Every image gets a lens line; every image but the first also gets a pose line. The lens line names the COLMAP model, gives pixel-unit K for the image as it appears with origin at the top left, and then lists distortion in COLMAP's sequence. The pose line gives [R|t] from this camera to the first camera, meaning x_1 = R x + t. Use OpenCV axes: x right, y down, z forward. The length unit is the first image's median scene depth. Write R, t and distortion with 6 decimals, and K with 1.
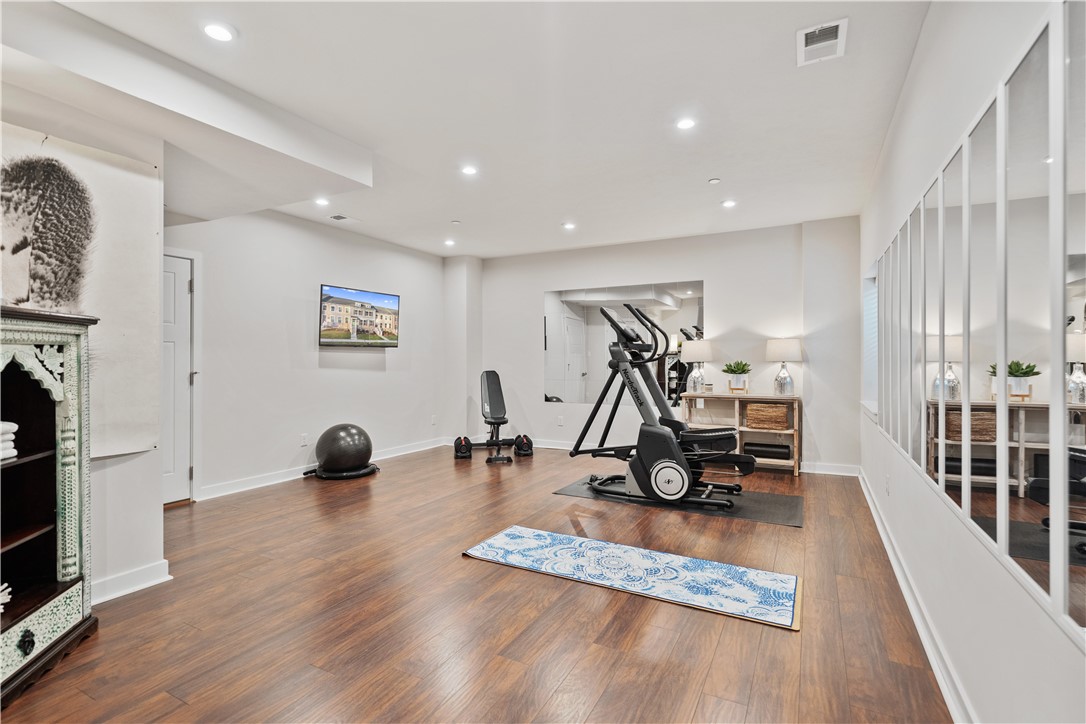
lens RADIAL K [[505.9, 0, 544.9], [0, 505.9, 361.5], [0, 0, 1]] dist [-0.002160, -0.000135]
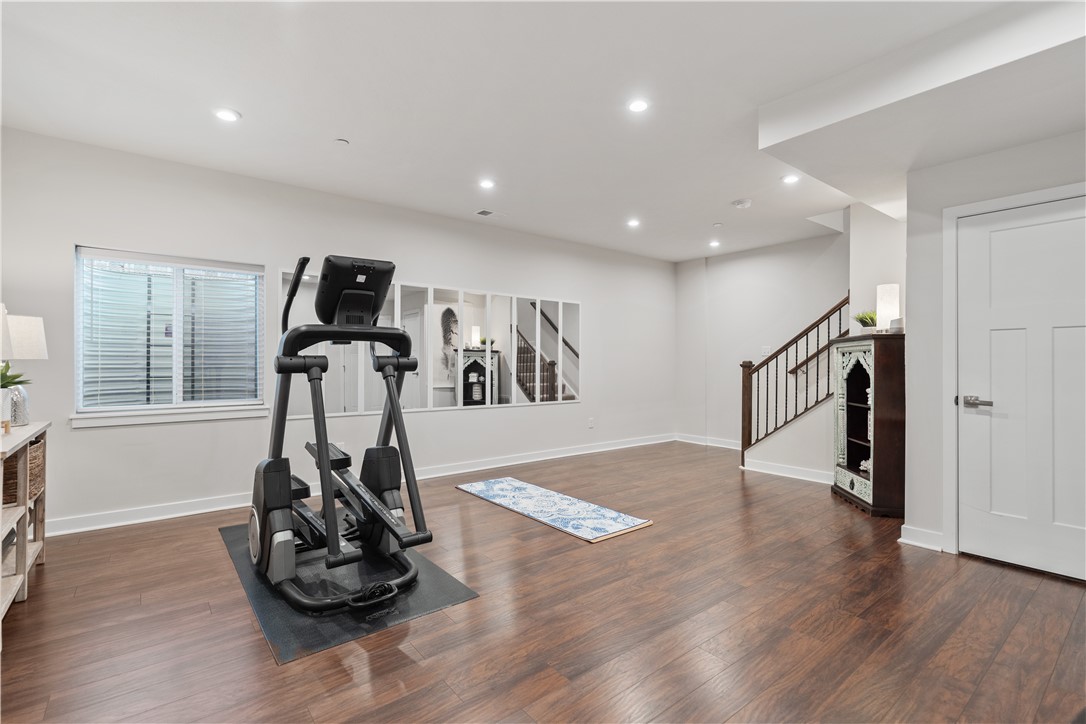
lens RADIAL K [[497.8, 0, 546.5], [0, 497.8, 361.6], [0, 0, 1]] dist [0.002091, 0.000005]
pose [[-0.916150, -0.000961, 0.400833, -0.395854], [-0.000388, 0.999999, 0.001512, 0.003727], [-0.400834, 0.001230, -0.916150, 2.132162]]
